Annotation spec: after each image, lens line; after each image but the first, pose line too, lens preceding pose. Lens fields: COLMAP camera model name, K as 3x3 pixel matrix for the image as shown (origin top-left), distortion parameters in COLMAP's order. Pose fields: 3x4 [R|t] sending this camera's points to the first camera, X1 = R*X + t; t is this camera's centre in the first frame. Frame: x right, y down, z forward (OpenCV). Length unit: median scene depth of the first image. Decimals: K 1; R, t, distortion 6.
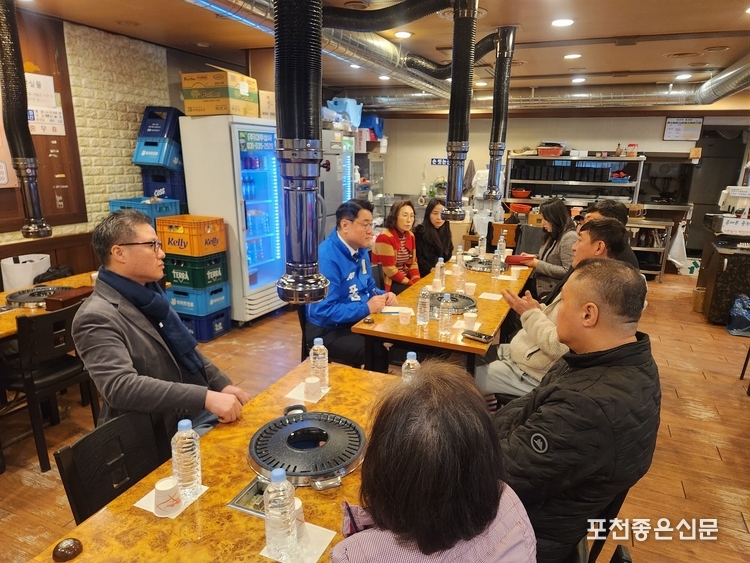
lens RADIAL K [[501.2, 0, 375.0], [0, 501.2, 281.5], [0, 0, 1]] dist [0.004934, -0.001169]
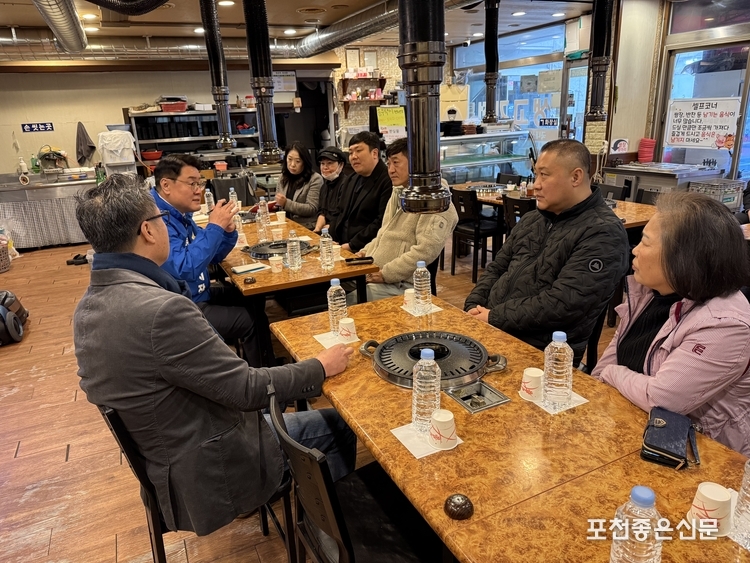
lens RADIAL K [[530.6, 0, 375.0], [0, 530.6, 281.5], [0, 0, 1]] dist [-0.006262, -0.002675]
pose [[0.644592, -0.272944, 0.714145, -0.220069], [0.241319, 0.958985, 0.148704, -0.002347], [-0.725442, 0.076483, 0.684021, 0.079285]]
